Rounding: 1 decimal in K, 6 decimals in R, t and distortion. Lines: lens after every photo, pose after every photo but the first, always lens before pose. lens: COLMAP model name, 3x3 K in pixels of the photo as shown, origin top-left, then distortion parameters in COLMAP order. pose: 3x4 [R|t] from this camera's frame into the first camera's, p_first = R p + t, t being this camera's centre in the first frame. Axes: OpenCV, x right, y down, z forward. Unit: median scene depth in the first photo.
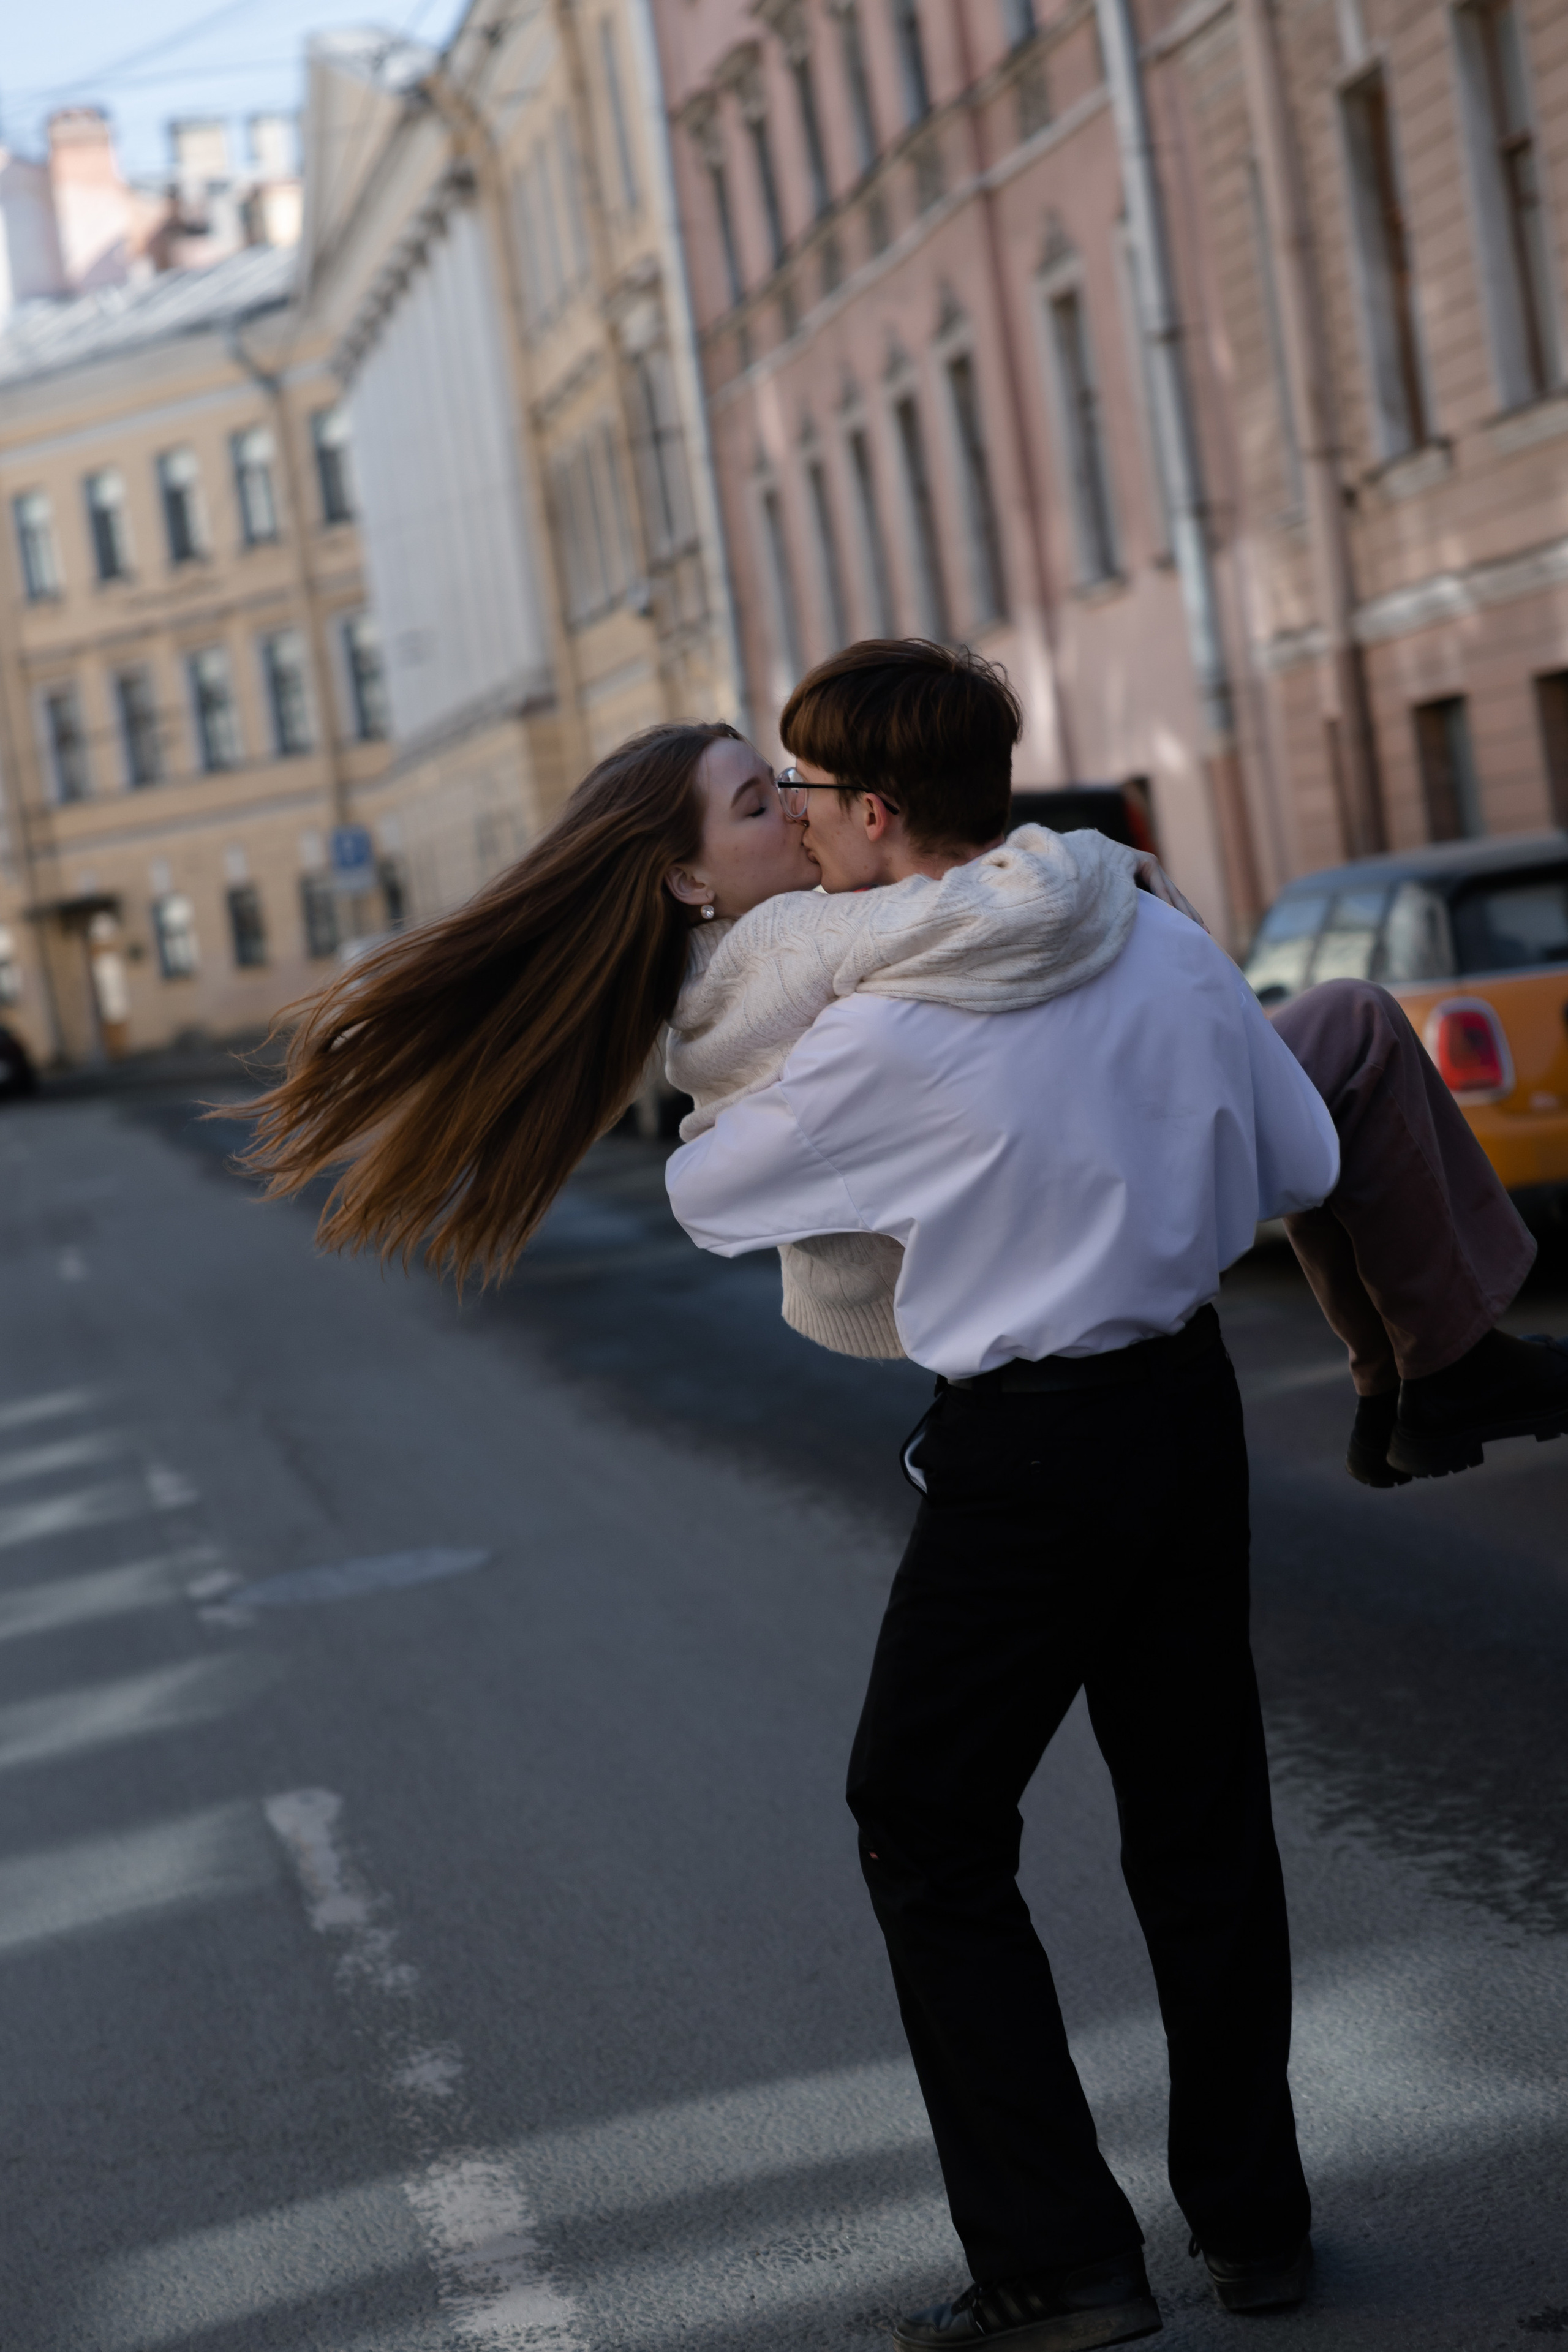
lens RADIAL K [[4838.5, 0, 784.0], [0, 4838.5, 1176.0], [0, 0, 1]] dist [-0.014057, 0.237688]
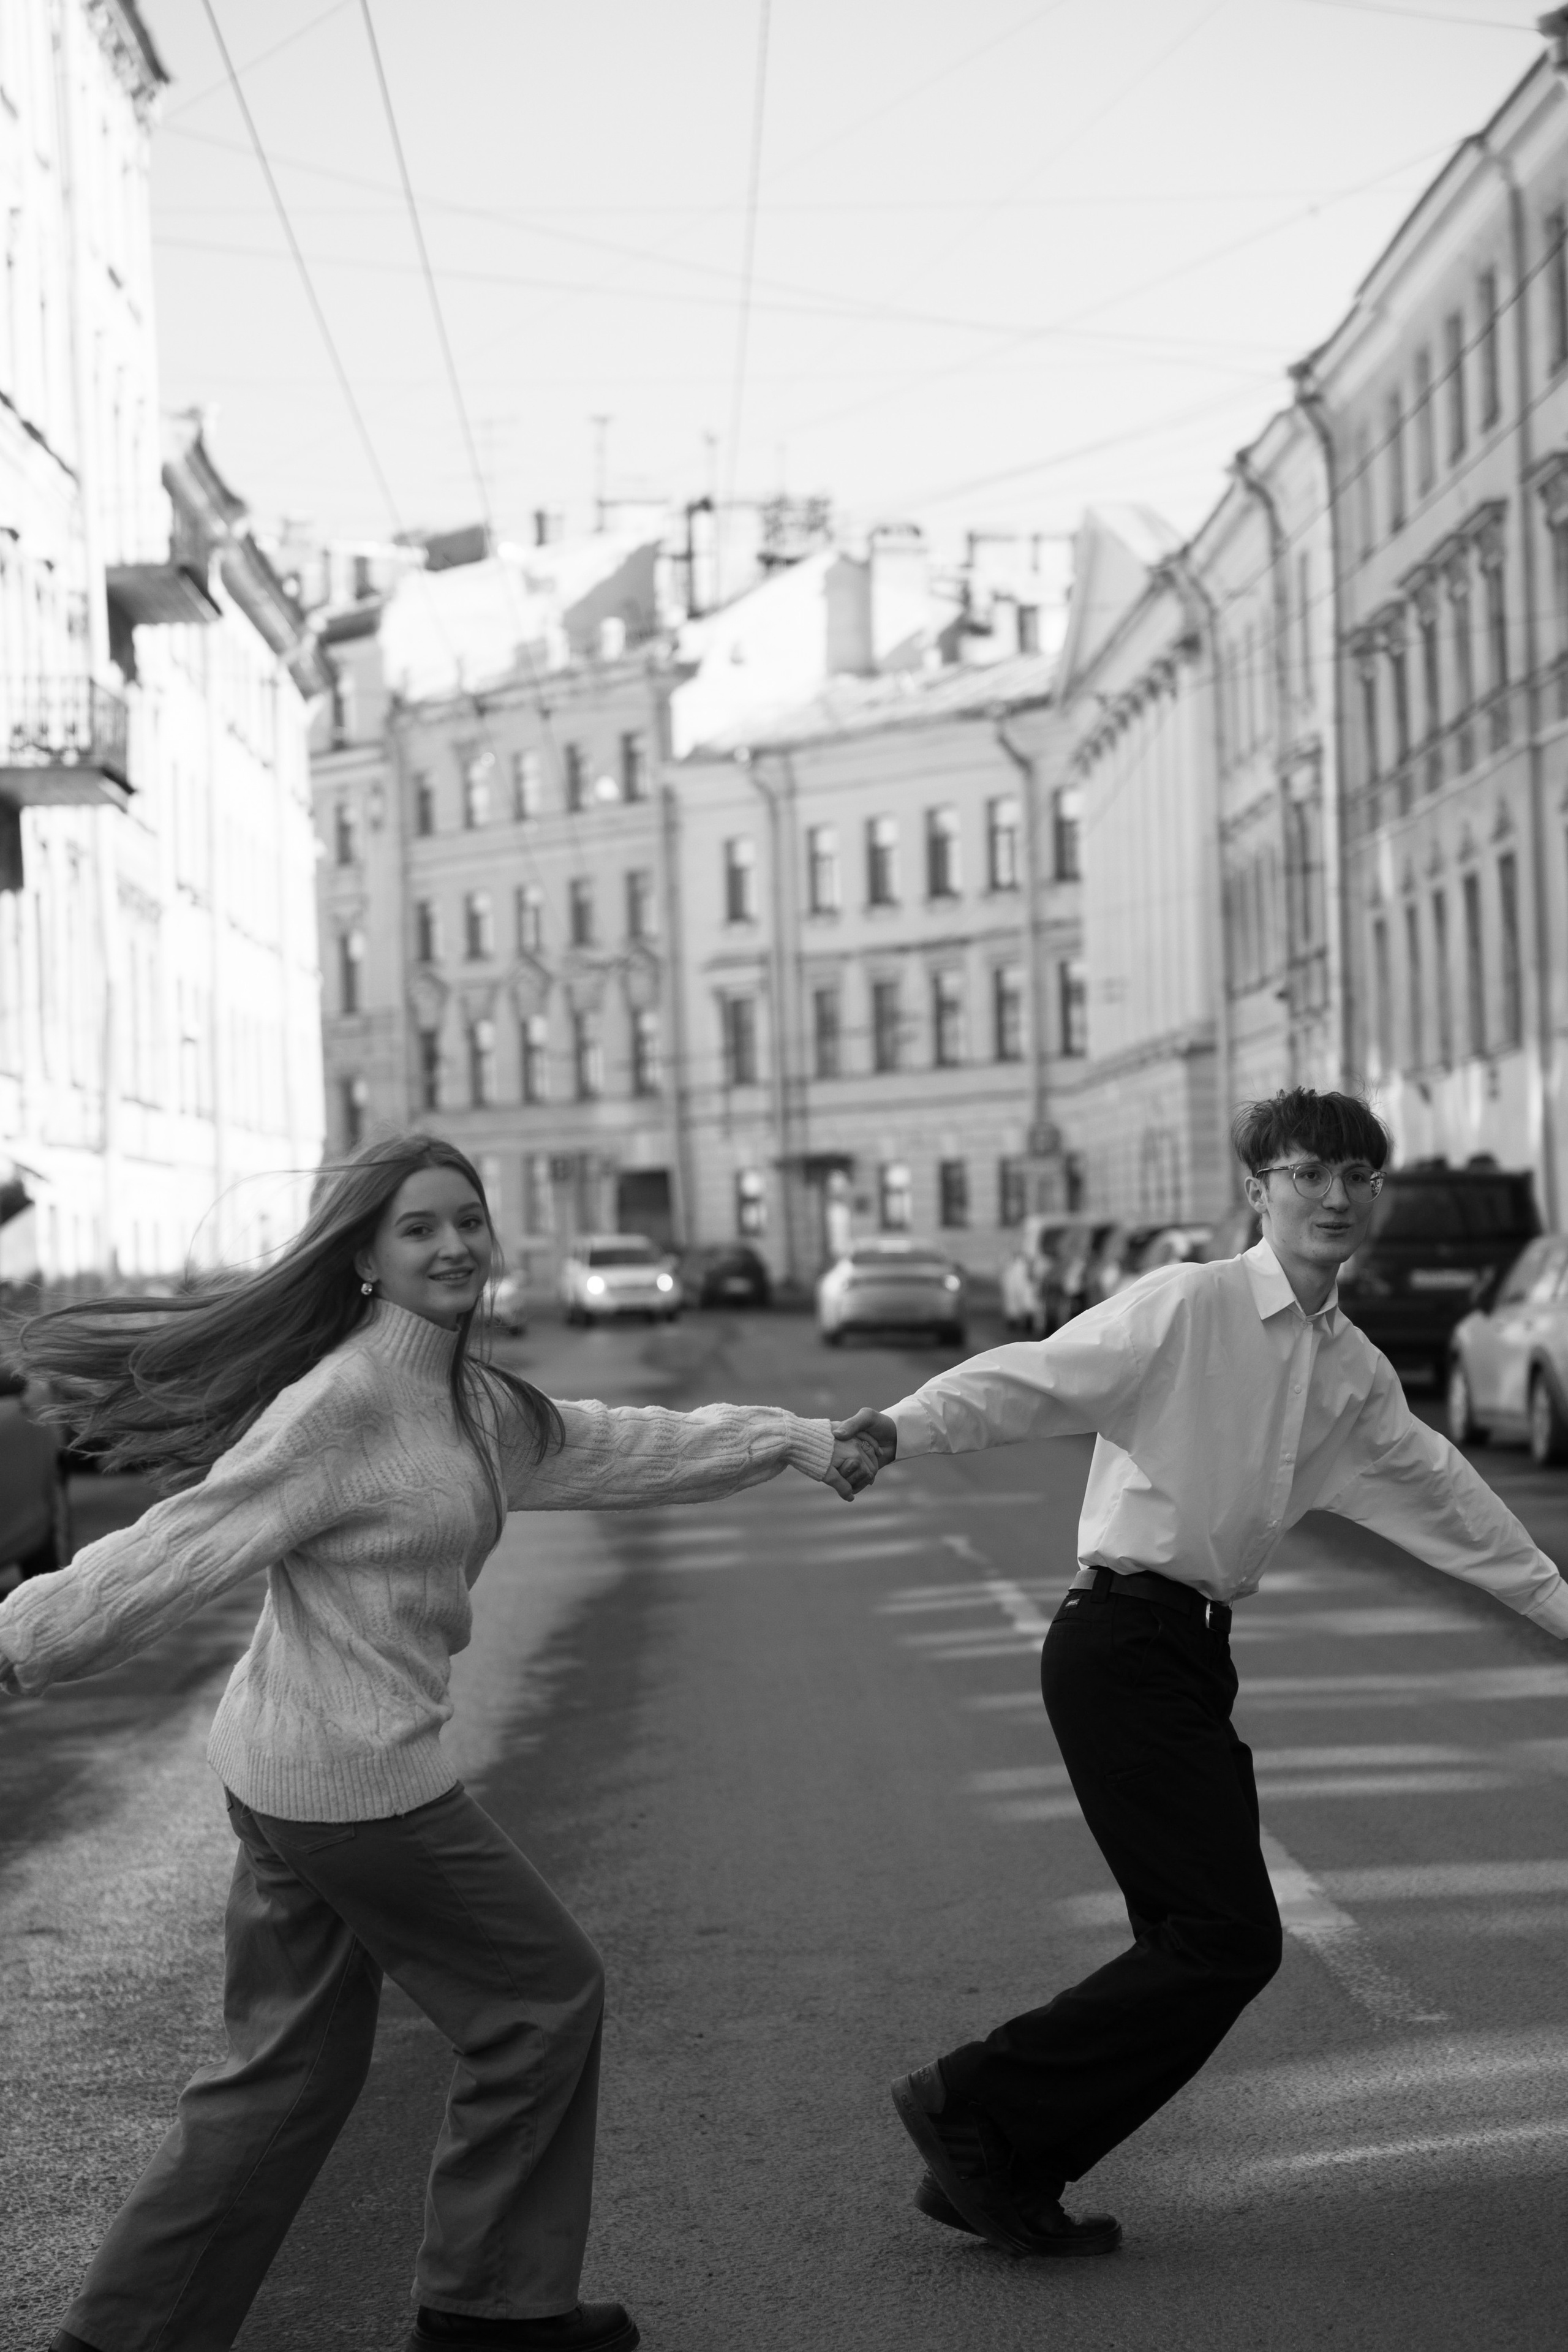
lens RADIAL K [[4483.5, 0, 751.6], [0, 4483.5, 1176.3], [0, 0, 1]] dist [0.001874, 0.038882]
pose [[0.981420, 0.115173, -0.153463, 0.014204], [-0.123930, 0.991093, -0.048739, 0.006368], [0.146483, 0.066852, 0.986952, -0.142452]]
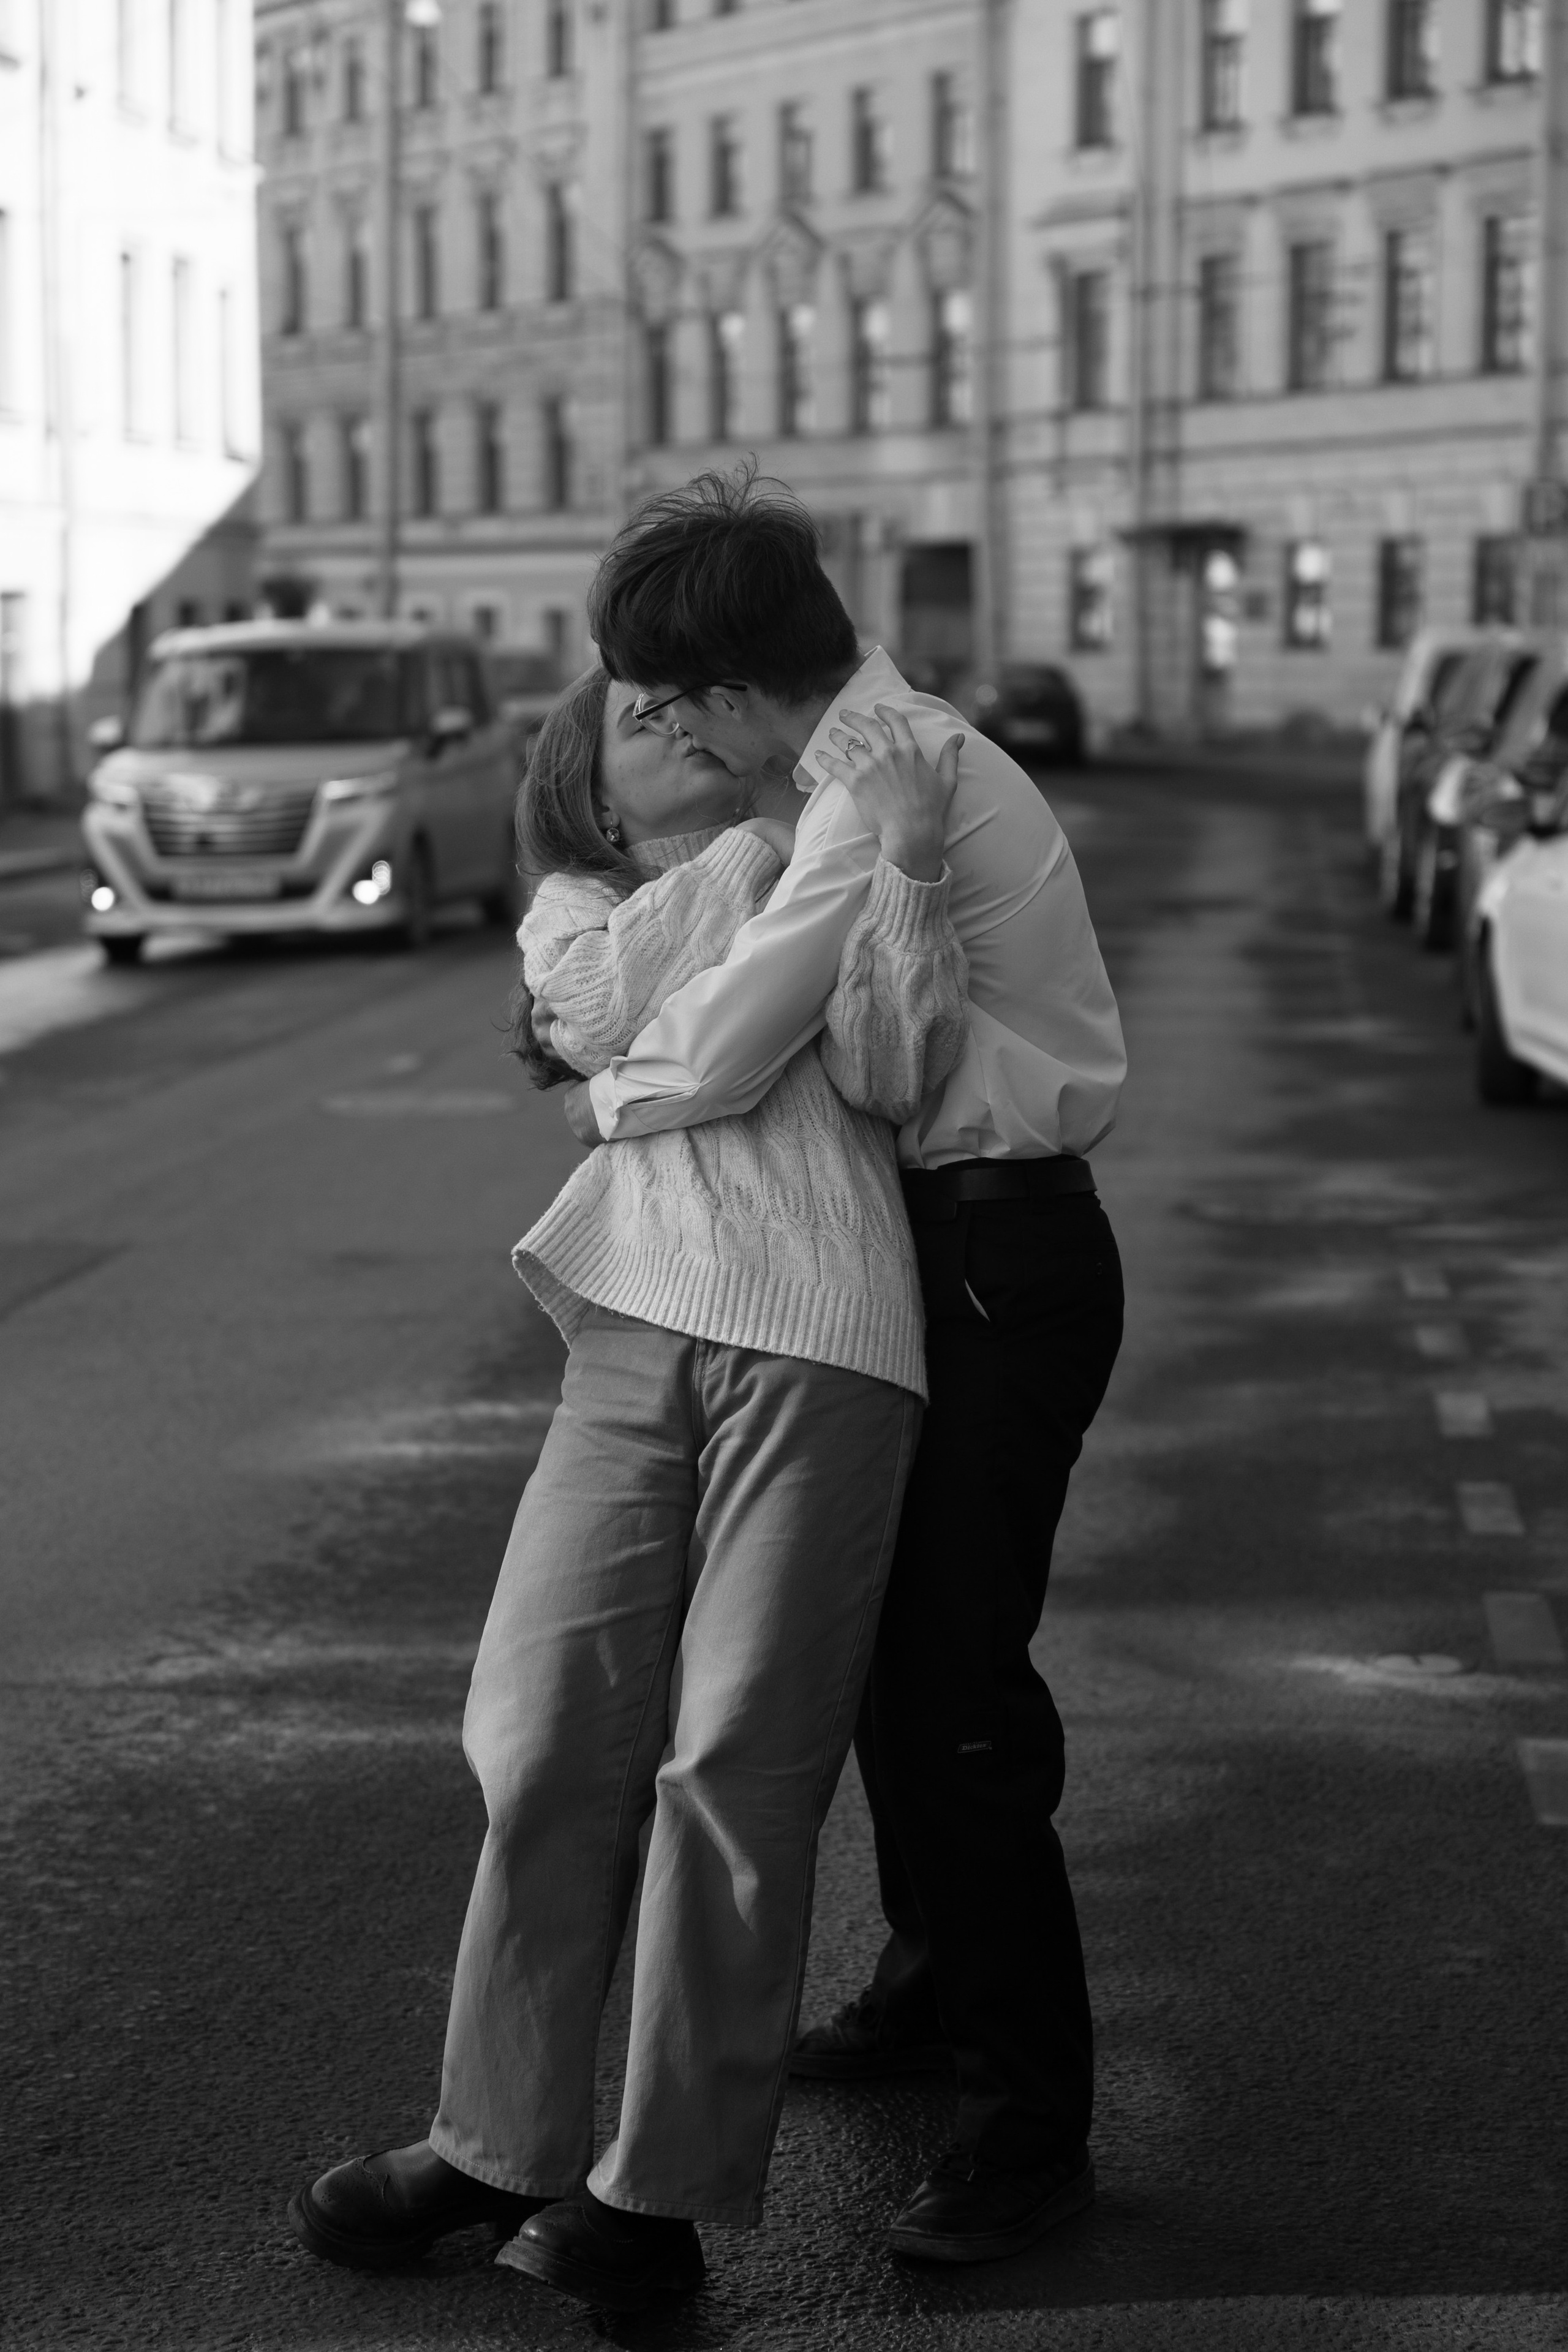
lens RADIAL K [[4483.5, 0, 751.6], [0, 4483.5, 1176.3], [0, 0, 1]] dist [0.001874, 0.038882]
pose [[0.948113, 0.184636, -0.258827, -0.008607], [-0.163674, 0.981380, 0.100519, -0.016402], [0.272567, -0.052940, 0.960679, 0.299222]]
